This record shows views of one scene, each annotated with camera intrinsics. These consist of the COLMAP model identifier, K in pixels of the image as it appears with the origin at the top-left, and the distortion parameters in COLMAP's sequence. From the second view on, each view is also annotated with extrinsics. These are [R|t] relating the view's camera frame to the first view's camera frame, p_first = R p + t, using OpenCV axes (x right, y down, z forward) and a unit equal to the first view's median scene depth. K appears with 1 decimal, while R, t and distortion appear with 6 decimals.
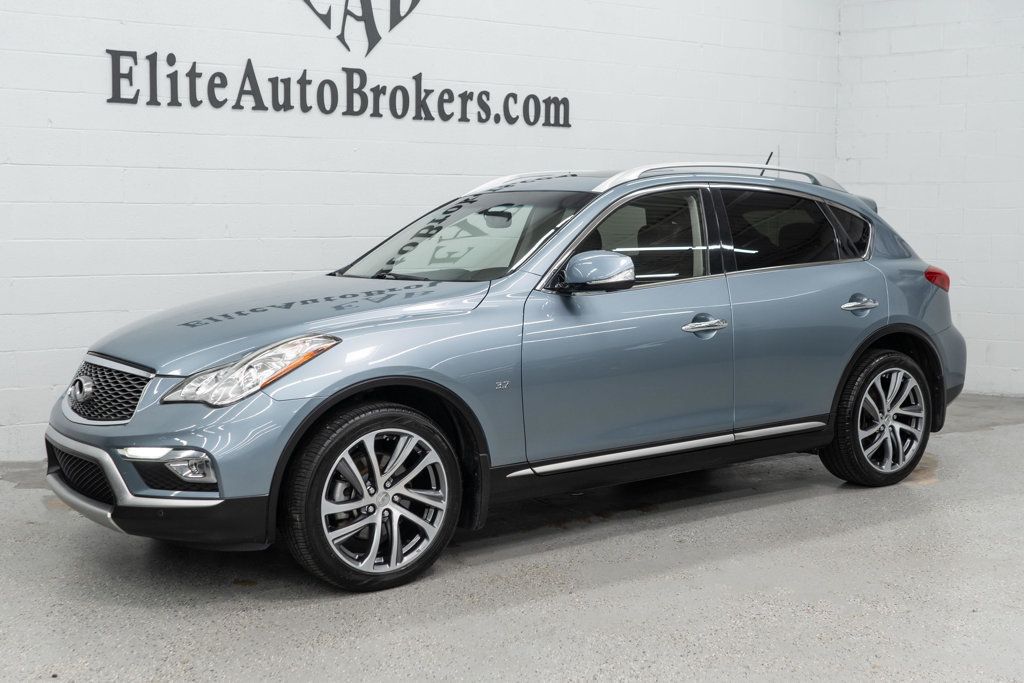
lens RADIAL K [[1249.3, 0, 512.0], [0, 1249.3, 341.5], [0, 0, 1]] dist [-0.015220, -0.029637]
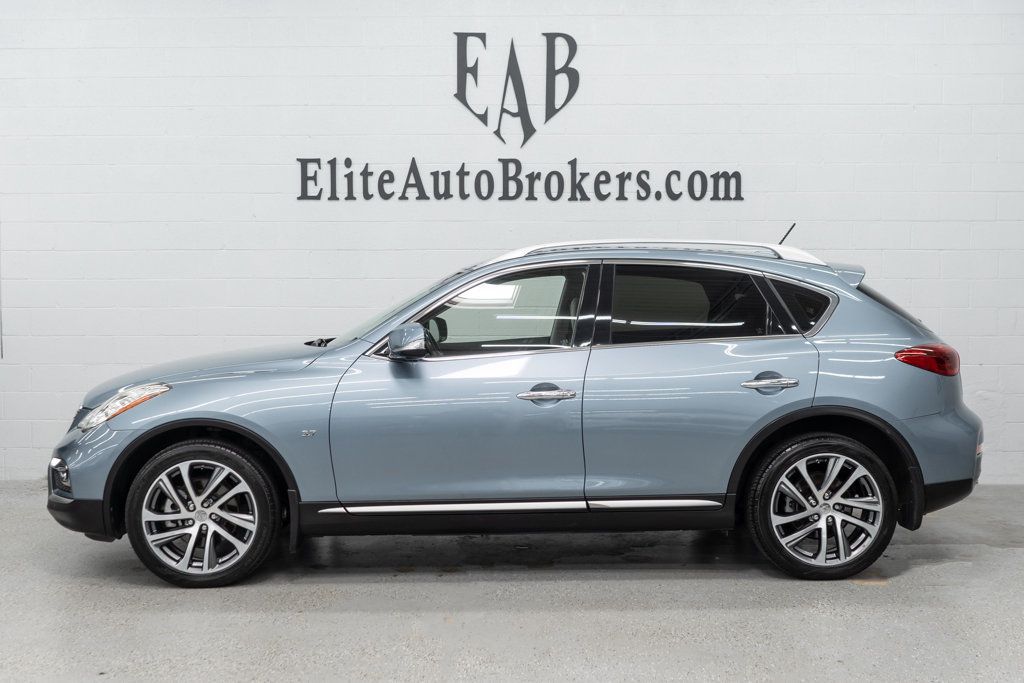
lens RADIAL K [[1249.3, 0, 512.0], [0, 1249.3, 341.5], [0, 0, 1]] dist [-0.015220, -0.029637]
pose [[0.819701, 0.024545, -0.572266, 0.573881], [-0.054159, 0.997927, -0.034775, -0.015018], [0.570226, 0.059499, 0.819331, 0.088859]]
